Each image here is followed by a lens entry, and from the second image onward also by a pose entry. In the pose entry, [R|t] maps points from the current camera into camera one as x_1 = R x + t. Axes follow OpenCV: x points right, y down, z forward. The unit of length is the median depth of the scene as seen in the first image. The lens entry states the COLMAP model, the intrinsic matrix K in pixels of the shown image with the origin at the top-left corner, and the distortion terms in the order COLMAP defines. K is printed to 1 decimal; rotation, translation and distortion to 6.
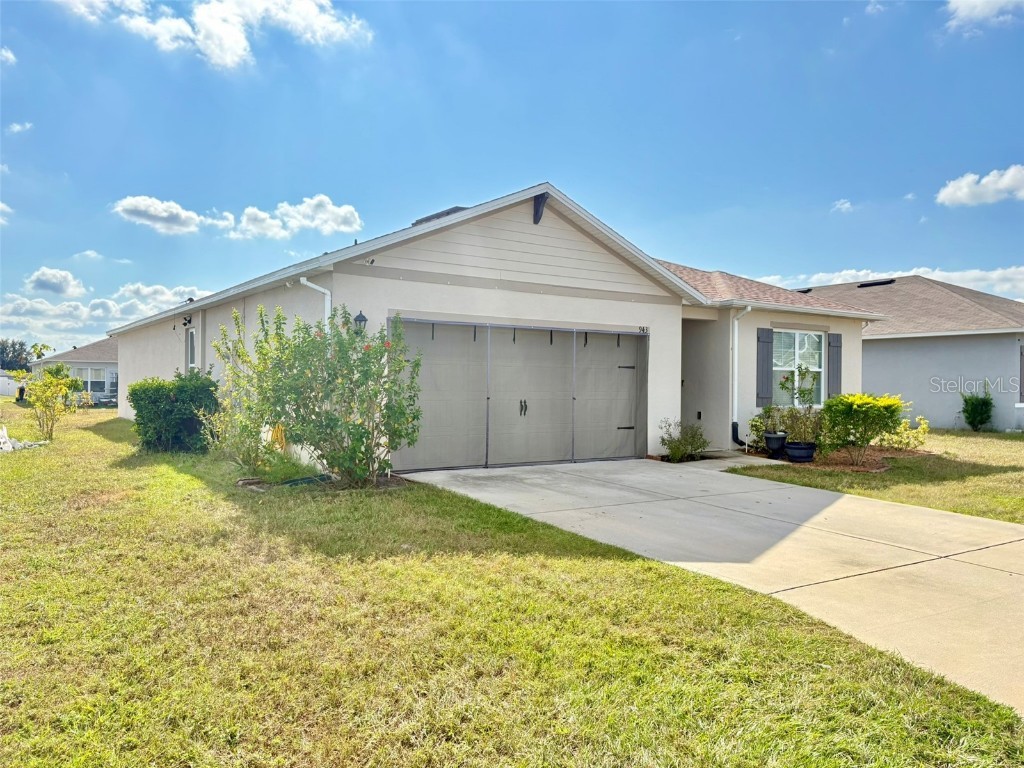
lens RADIAL K [[799.6, 0, 512.0], [0, 799.6, 384.0], [0, 0, 1]] dist [0.006201, -0.000562]
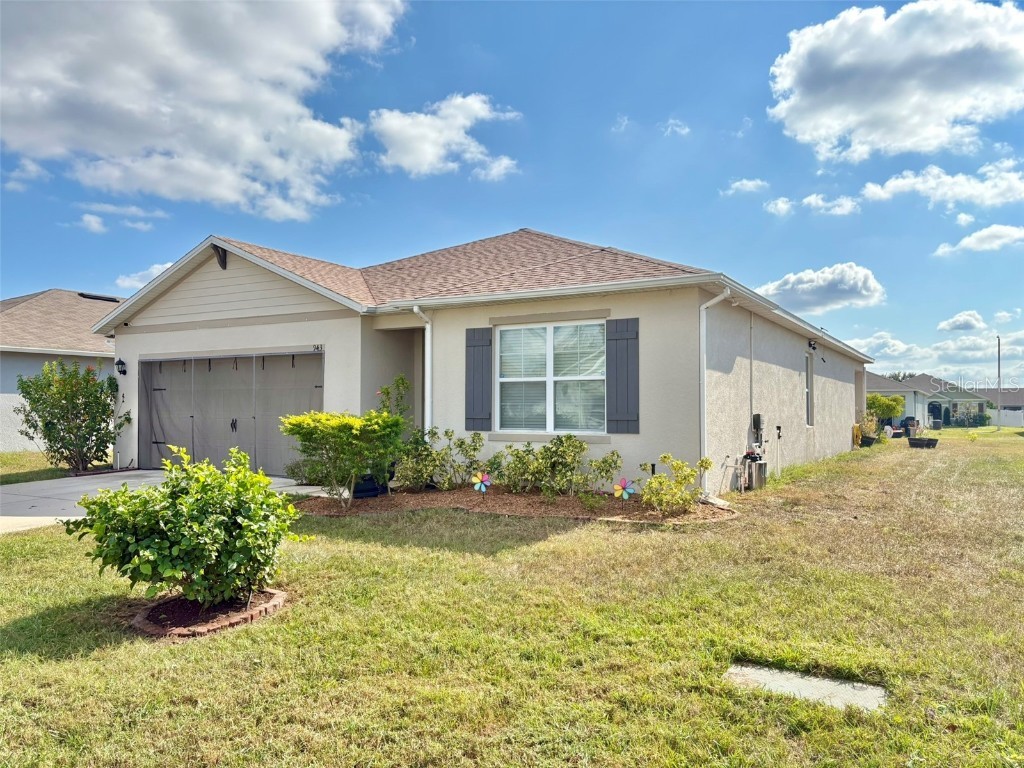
lens RADIAL K [[799.6, 0, 512.0], [0, 799.6, 384.0], [0, 0, 1]] dist [0.006201, -0.000562]
pose [[0.427692, -0.032323, -0.903346, 1.181634], [0.010606, 0.999471, -0.030741, 0.009433], [0.903862, 0.003567, 0.427809, 0.815109]]
